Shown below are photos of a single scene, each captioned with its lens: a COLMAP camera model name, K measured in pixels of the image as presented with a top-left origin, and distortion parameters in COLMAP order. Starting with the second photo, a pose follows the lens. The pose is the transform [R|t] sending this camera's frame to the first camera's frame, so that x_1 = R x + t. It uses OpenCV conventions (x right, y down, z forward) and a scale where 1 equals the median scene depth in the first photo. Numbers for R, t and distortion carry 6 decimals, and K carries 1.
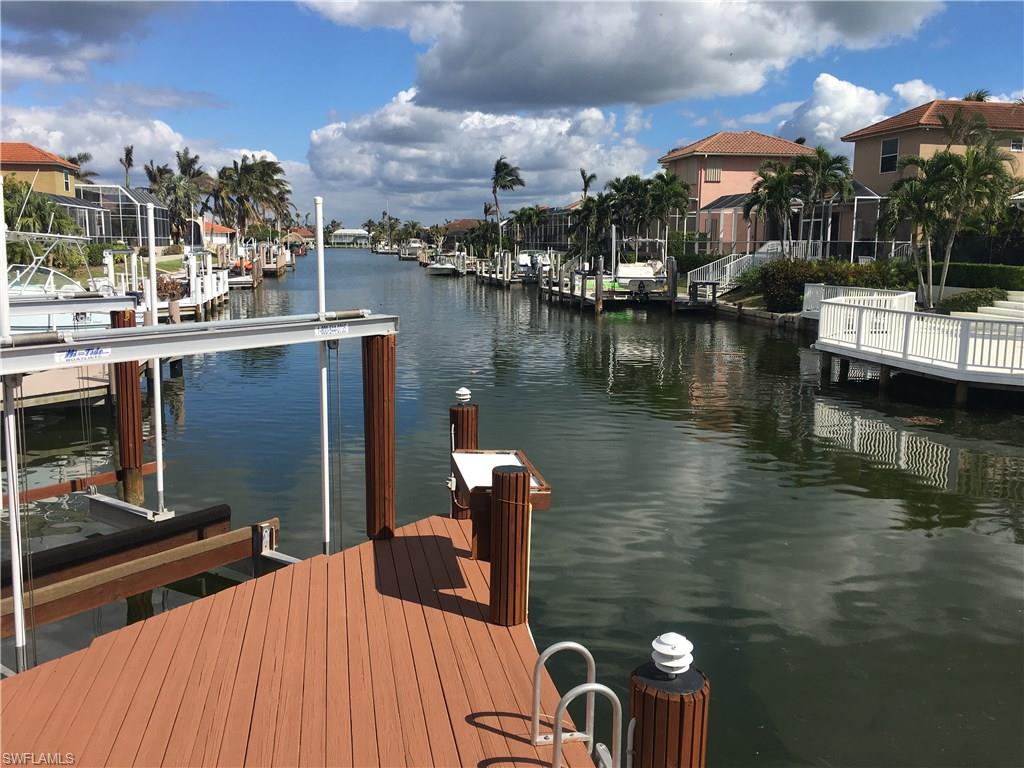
lens RADIAL K [[866.5, 0, 511.1], [0, 866.5, 381.2], [0, 0, 1]] dist [0.059070, -0.051226]
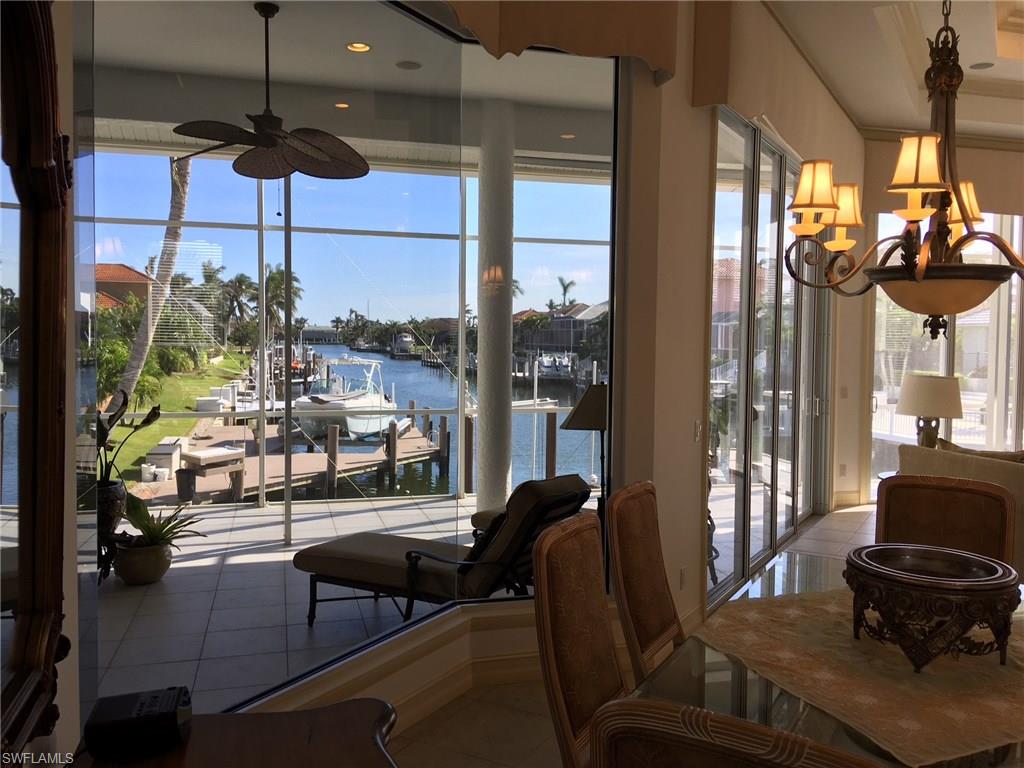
lens RADIAL K [[866.5, 0, 524.6], [0, 866.5, 362.5], [0, 0, 1]] dist [0.059070, -0.051226]
pose [[0.997469, 0.000083, 0.071100, -0.158426], [0.009102, 0.991622, -0.128854, 0.020570], [-0.070515, 0.129175, 0.989111, -0.264540]]
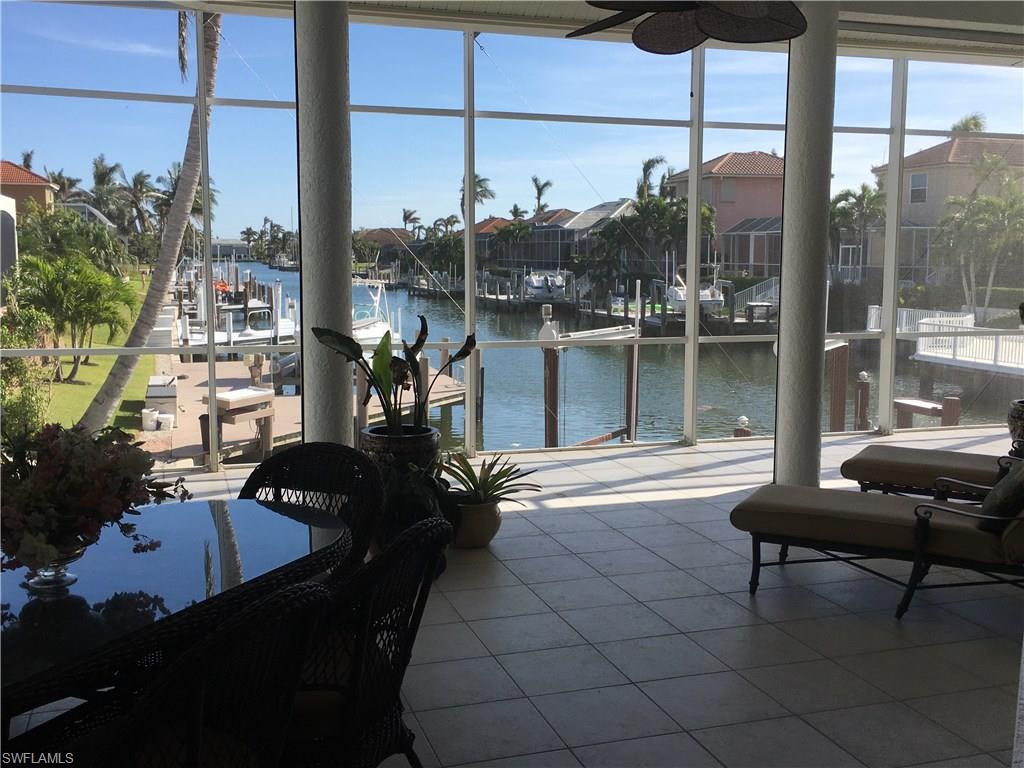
lens RADIAL K [[1055.2, 0, 513.4], [0, 1055.2, 380.6], [0, 0, 1]] dist [0.041553, 0.000000]
pose [[0.994299, -0.017828, 0.105123, -0.216516], [0.021727, 0.999114, -0.036054, 0.019923], [-0.104387, 0.038133, 0.993805, -0.259328]]
